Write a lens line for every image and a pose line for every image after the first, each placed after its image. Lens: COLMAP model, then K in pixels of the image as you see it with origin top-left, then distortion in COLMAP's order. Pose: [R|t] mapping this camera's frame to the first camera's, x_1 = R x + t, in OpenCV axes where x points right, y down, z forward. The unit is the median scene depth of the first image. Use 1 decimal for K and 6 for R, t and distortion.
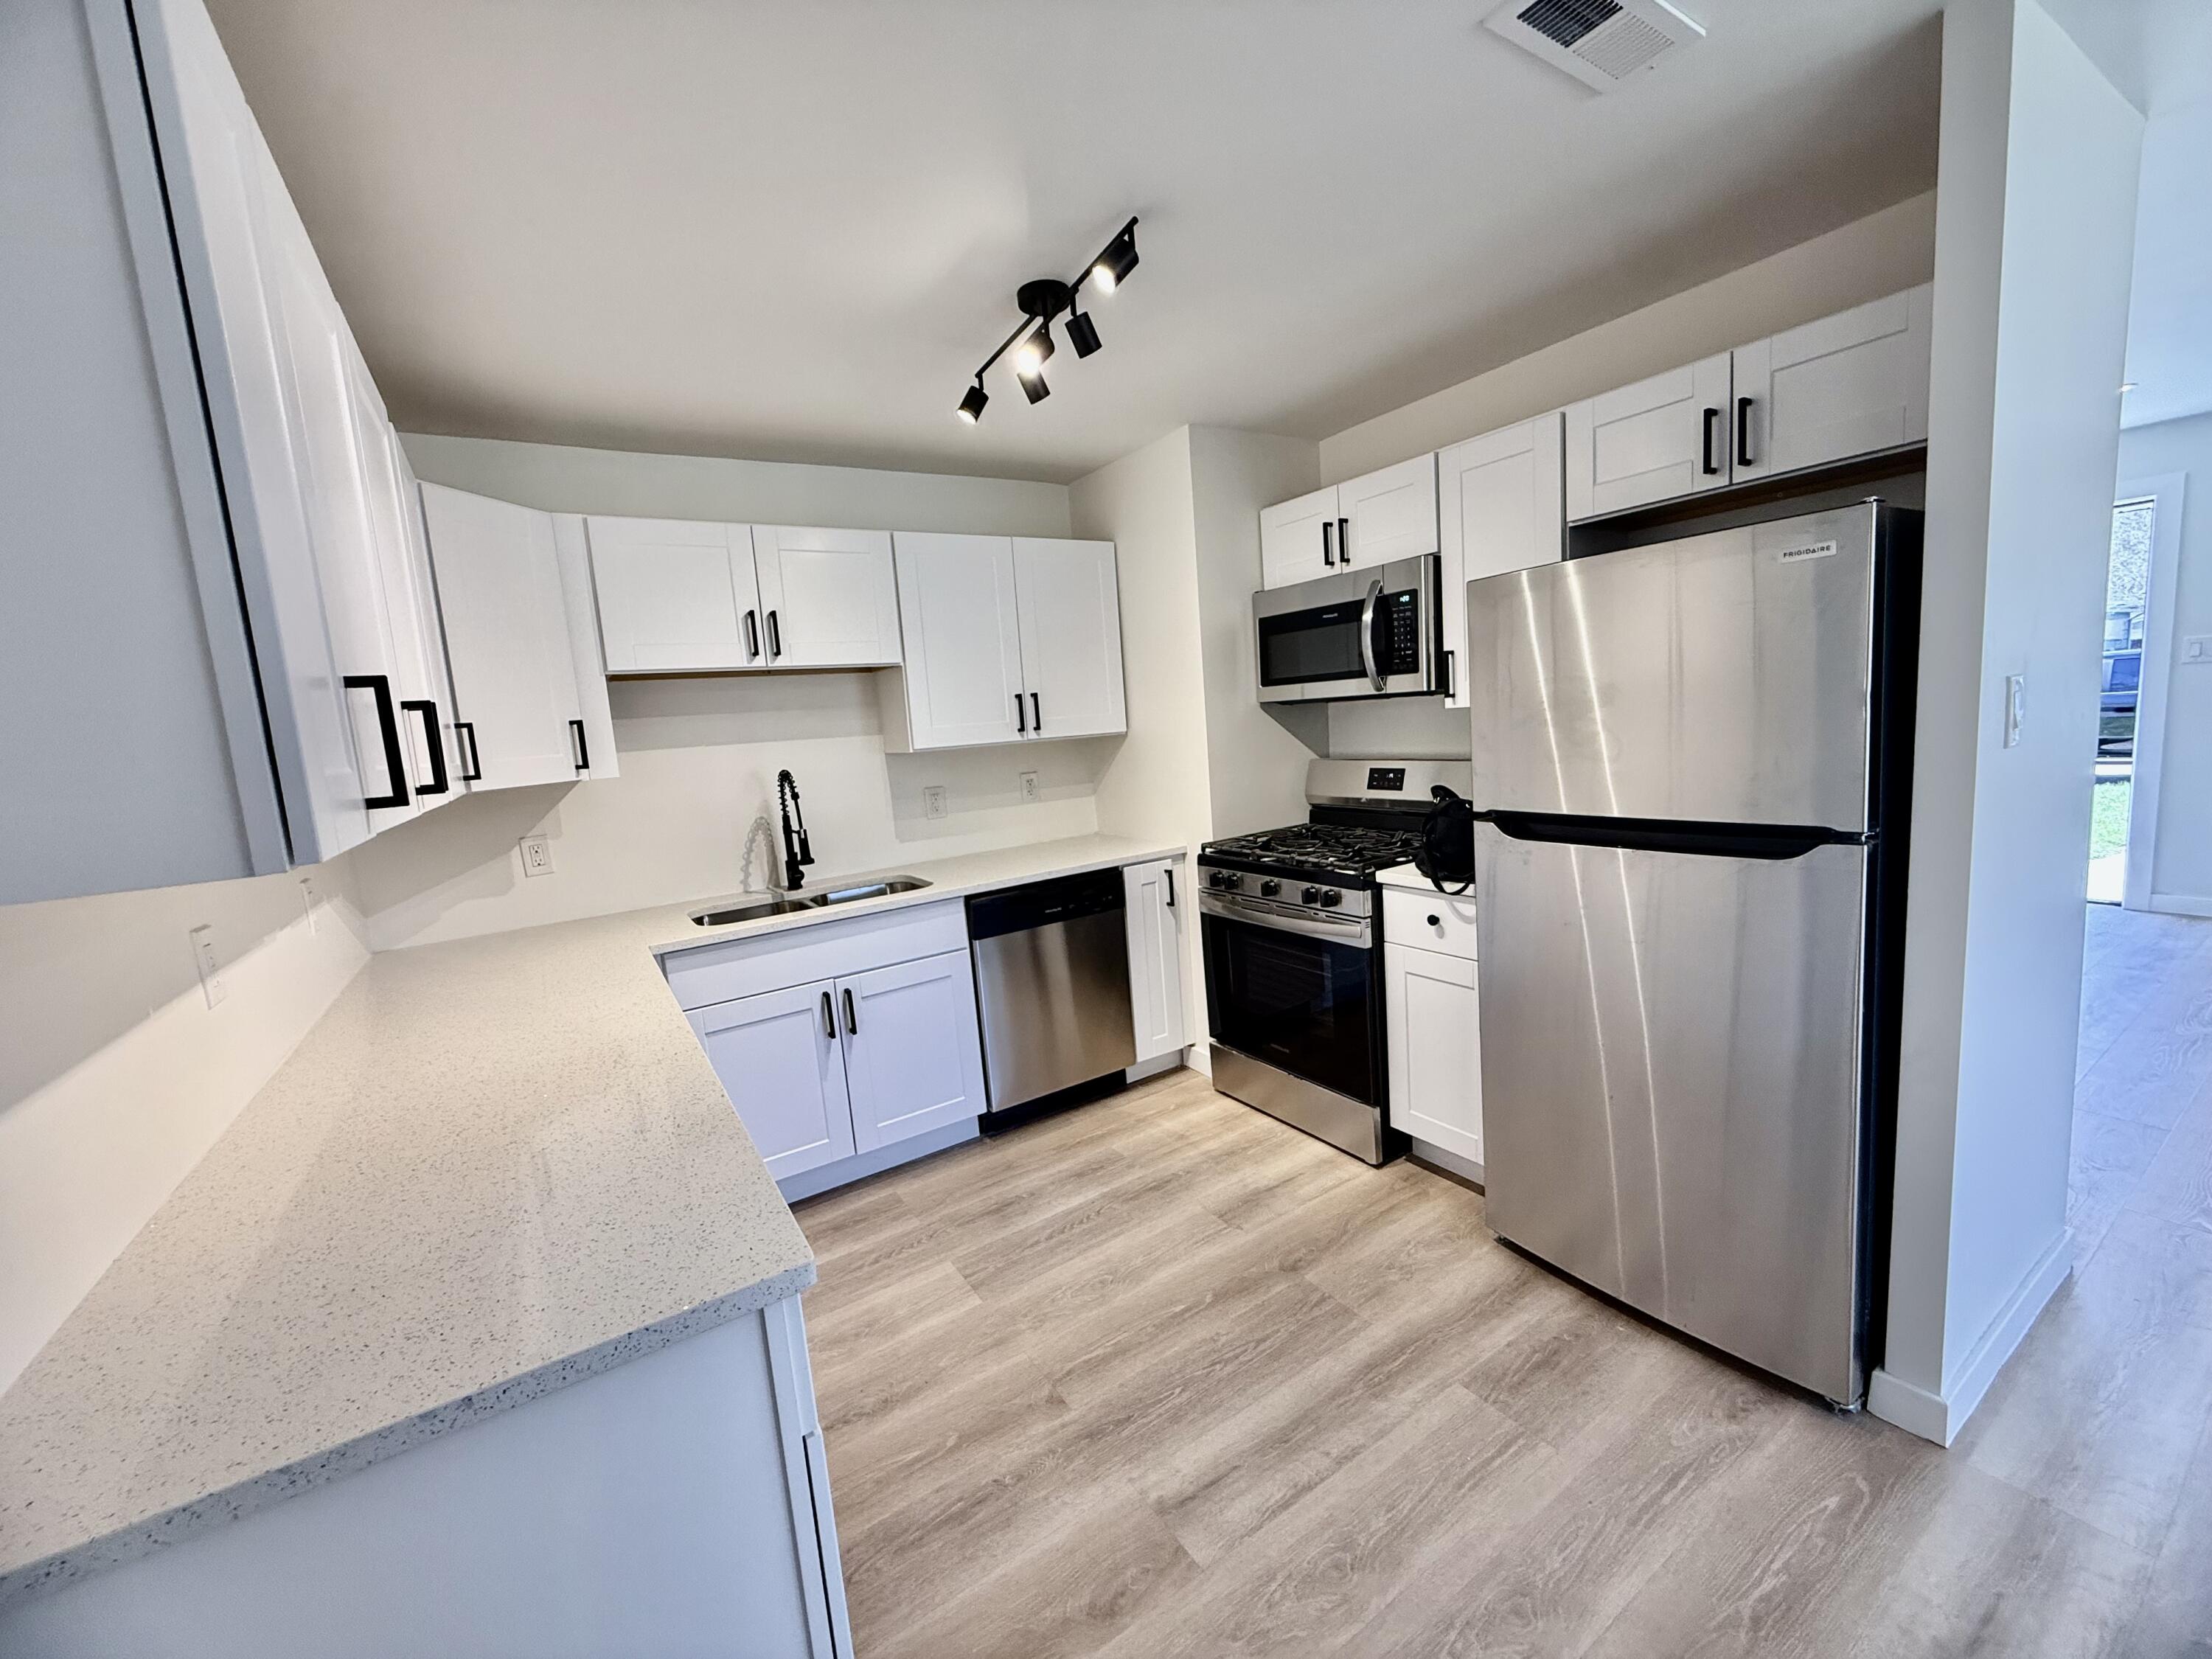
lens RADIAL K [[882.7, 0, 1103.8], [0, 882.7, 834.0], [0, 0, 1]] dist [0.008075, -0.004903]
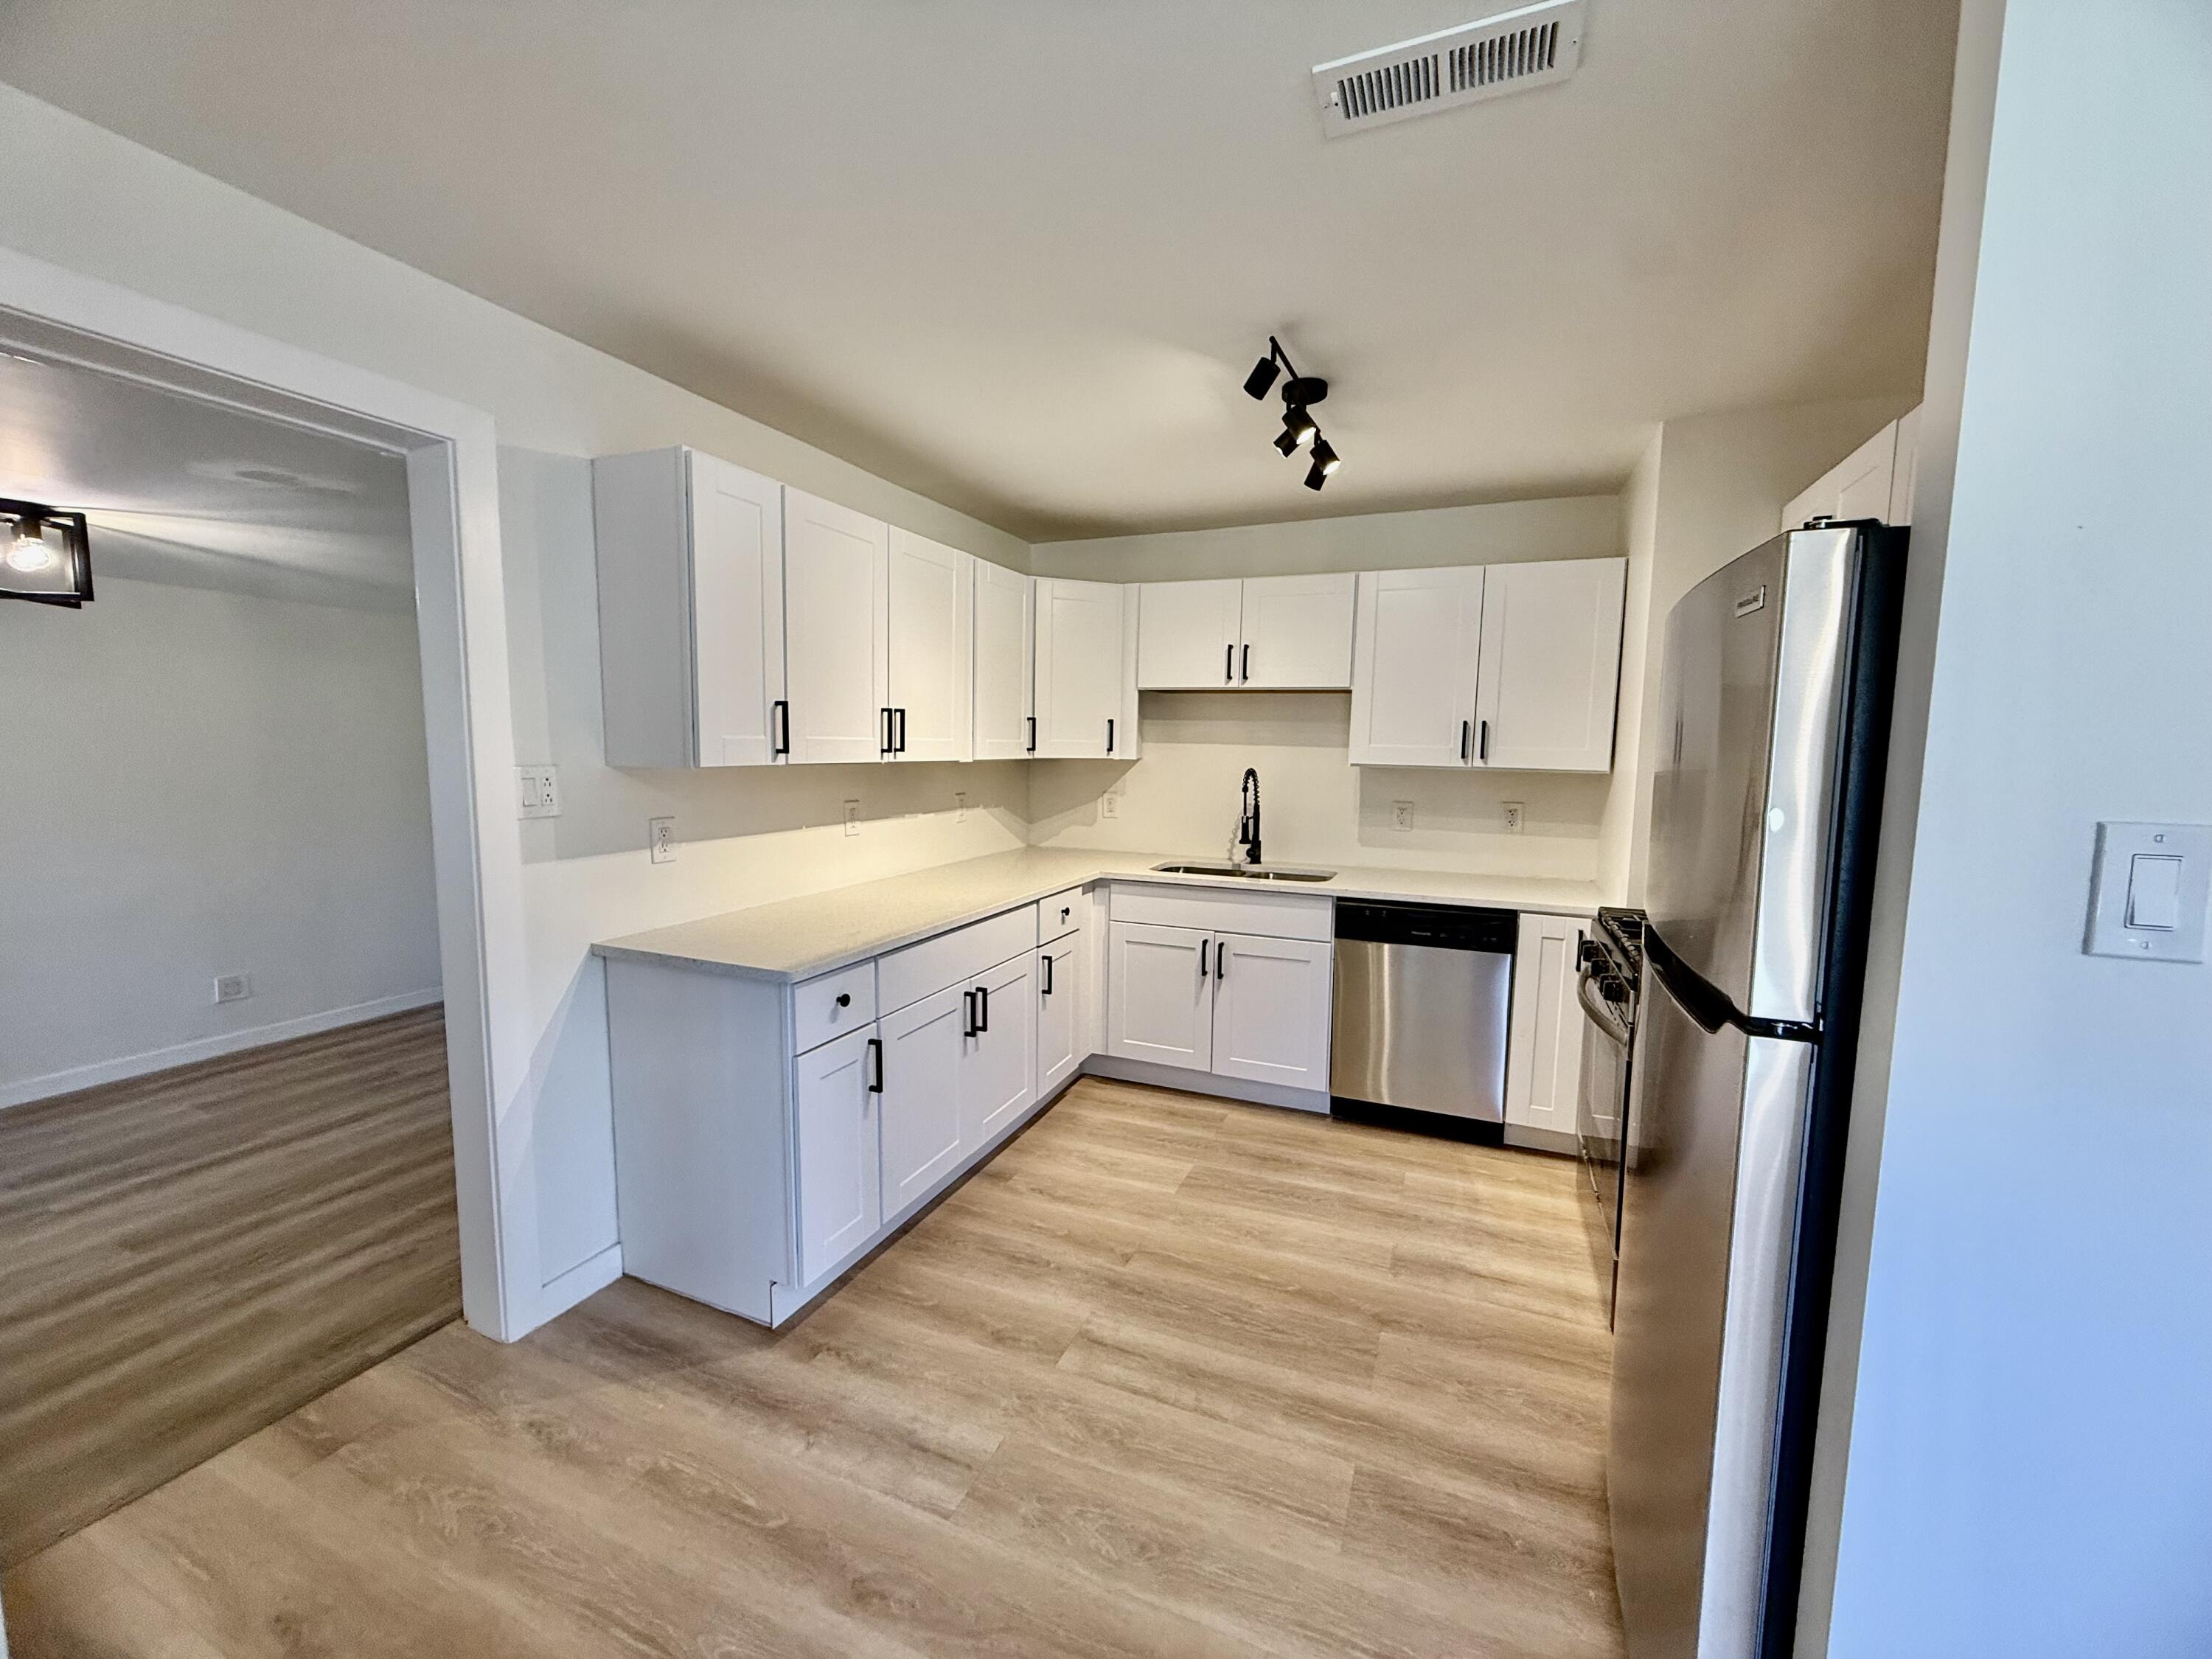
lens RADIAL K [[893.7, 0, 1106.0], [0, 893.7, 829.5], [0, 0, 1]] dist [-0.001323, -0.000072]
pose [[0.554600, 0.165371, -0.815519, 0.735825], [-0.167125, 0.982220, 0.085520, -0.076781], [0.815161, 0.088864, 0.572377, 0.127554]]
